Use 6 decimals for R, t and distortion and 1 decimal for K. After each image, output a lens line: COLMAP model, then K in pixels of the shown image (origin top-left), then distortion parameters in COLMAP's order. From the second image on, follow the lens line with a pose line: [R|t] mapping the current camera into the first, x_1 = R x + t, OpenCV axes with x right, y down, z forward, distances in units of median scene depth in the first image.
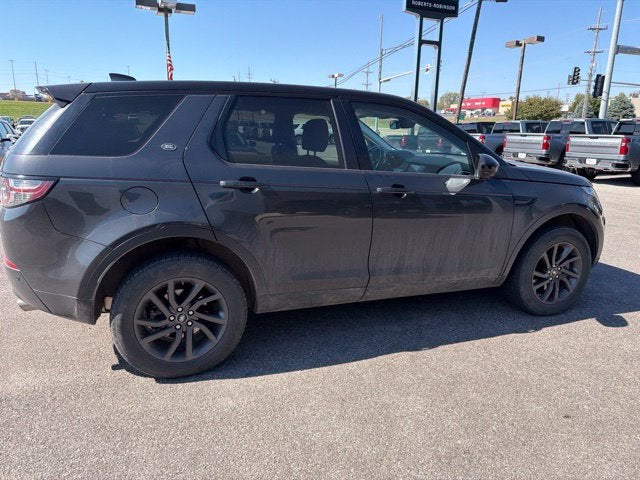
lens RADIAL K [[456.1, 0, 323.9], [0, 456.1, 238.1], [0, 0, 1]] dist [0.029780, -0.034231]
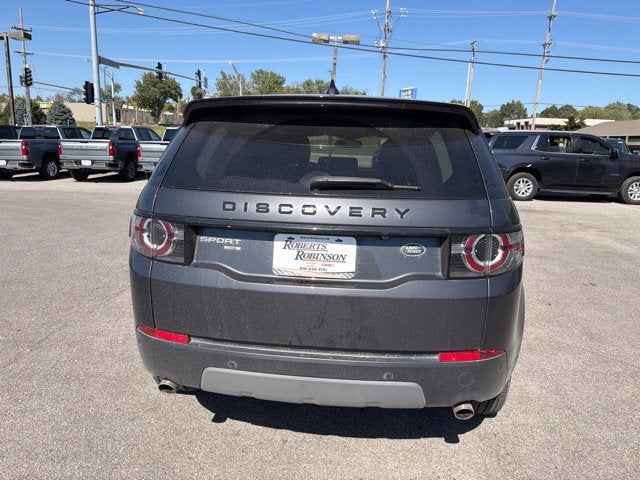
lens RADIAL K [[456.1, 0, 323.9], [0, 456.1, 238.1], [0, 0, 1]] dist [0.029780, -0.034231]
pose [[0.441131, -0.192117, 0.876638, -1.021385], [0.195932, 0.973871, 0.114832, -0.183568], [-0.875793, 0.121105, 0.467247, 0.641845]]
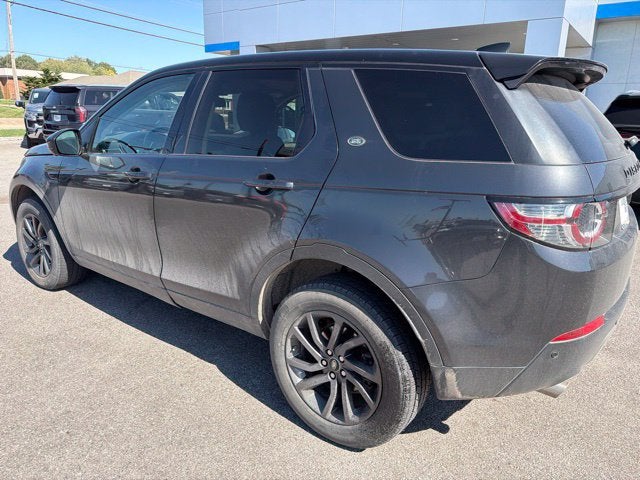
lens RADIAL K [[451.4, 0, 323.1], [0, 451.4, 237.7], [0, 0, 1]] dist [0.076021, -0.110588]
pose [[-0.541612, -0.257651, 0.800170, -0.862538], [0.173125, 0.897278, 0.406103, -0.379908], [-0.822608, 0.358480, -0.441371, 1.490233]]
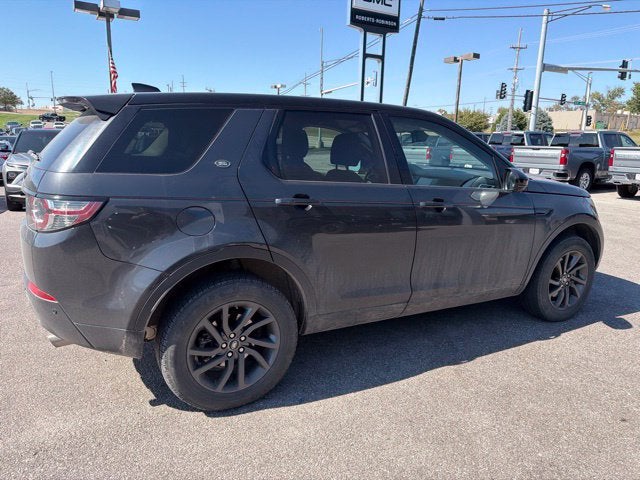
lens RADIAL K [[456.1, 0, 323.9], [0, 456.1, 238.1], [0, 0, 1]] dist [0.029780, -0.034231]
pose [[0.990806, -0.024703, 0.133016, -0.195298], [0.027466, 0.999443, -0.018974, -0.016674], [-0.132473, 0.022453, 0.990932, 0.034599]]
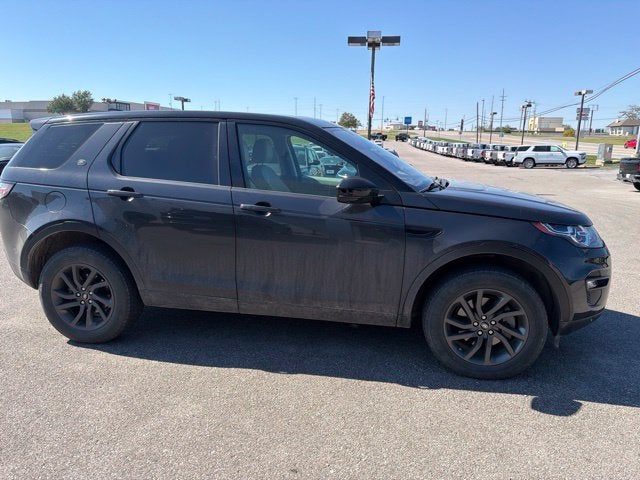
lens RADIAL K [[451.4, 0, 323.1], [0, 451.4, 237.7], [0, 0, 1]] dist [0.076021, -0.110588]
pose [[0.863189, 0.093926, -0.496067, 0.693047], [-0.118517, 0.992784, -0.018254, -0.033047], [0.490773, 0.074549, 0.868092, 0.167840]]
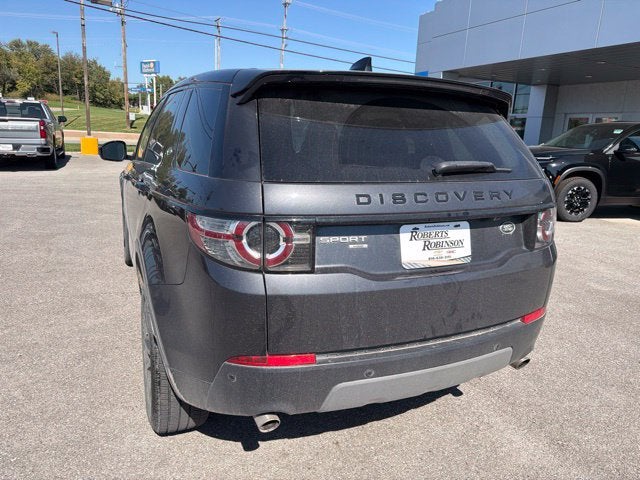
lens RADIAL K [[455.4, 0, 323.0], [0, 455.4, 245.5], [0, 0, 1]] dist [0.033899, -0.032569]
pose [[-0.071407, -0.268454, 0.960642, -1.052071], [0.198852, 0.939936, 0.277448, -0.268151], [-0.977425, 0.210837, -0.013735, 1.017012]]
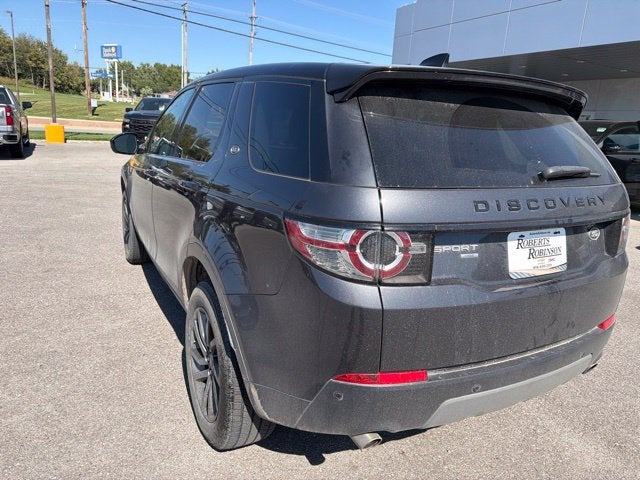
lens RADIAL K [[455.4, 0, 323.0], [0, 455.4, 245.5], [0, 0, 1]] dist [0.033899, -0.032569]
pose [[-0.140992, -0.285708, 0.947888, -1.005170], [0.177286, 0.934689, 0.308100, -0.301019], [-0.974008, 0.211487, -0.081132, 1.145443]]
